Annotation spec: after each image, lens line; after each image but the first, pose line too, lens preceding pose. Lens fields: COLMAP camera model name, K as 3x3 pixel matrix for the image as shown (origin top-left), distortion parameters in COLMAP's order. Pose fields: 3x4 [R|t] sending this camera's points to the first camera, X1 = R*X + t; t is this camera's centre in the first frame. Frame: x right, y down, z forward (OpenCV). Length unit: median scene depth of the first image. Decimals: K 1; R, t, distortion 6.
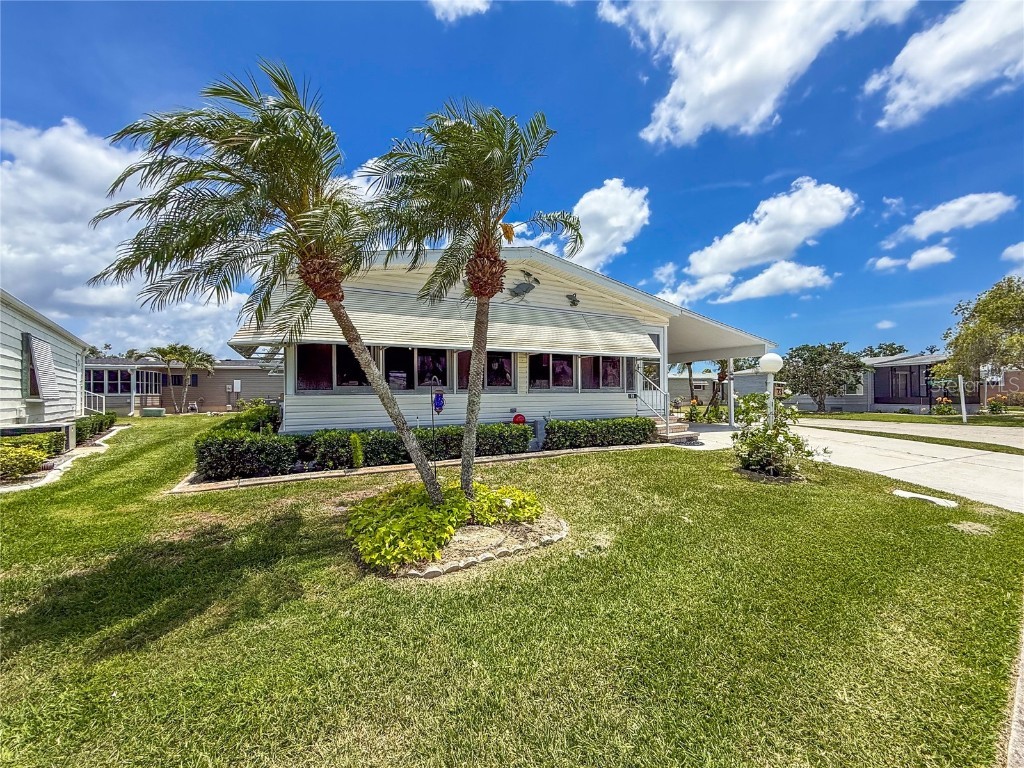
lens RADIAL K [[413.8, 0, 512.0], [0, 413.8, 384.0], [0, 0, 1]] dist [-0.000999, -0.000111]
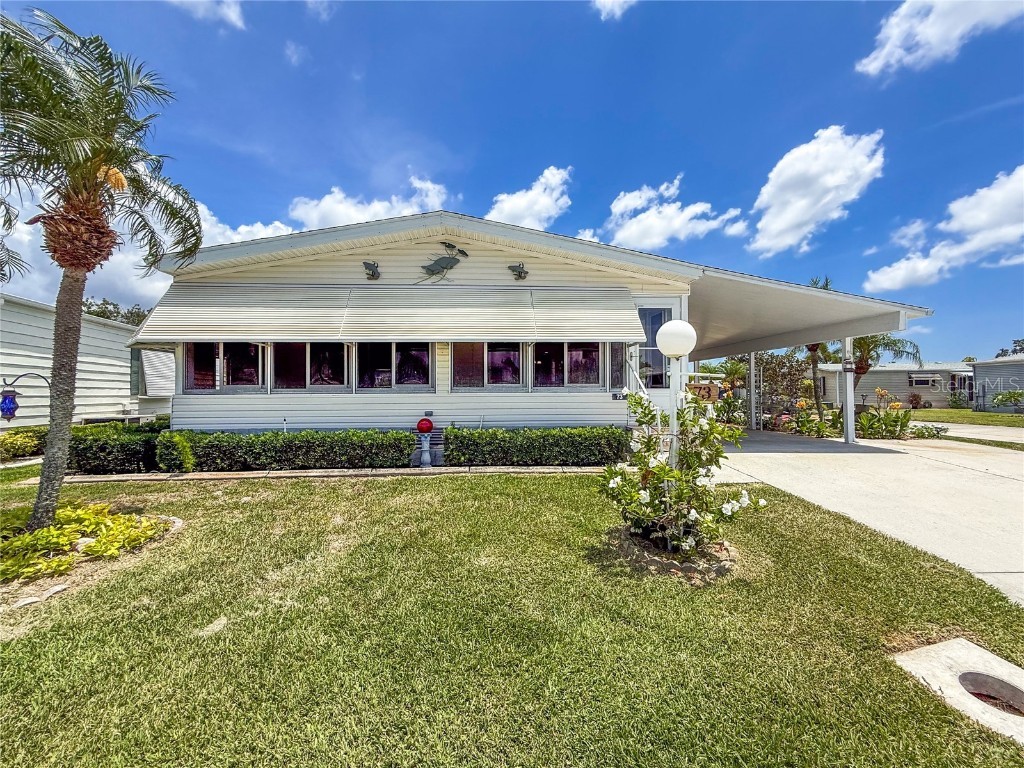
lens RADIAL K [[420.8, 0, 511.9], [0, 420.8, 372.4], [0, 0, 1]] dist [-0.002896, -0.000424]
pose [[0.914267, -0.018619, -0.404684, 0.409654], [0.008459, 0.999603, -0.026879, 0.005389], [0.405023, 0.021152, 0.914062, 0.254703]]
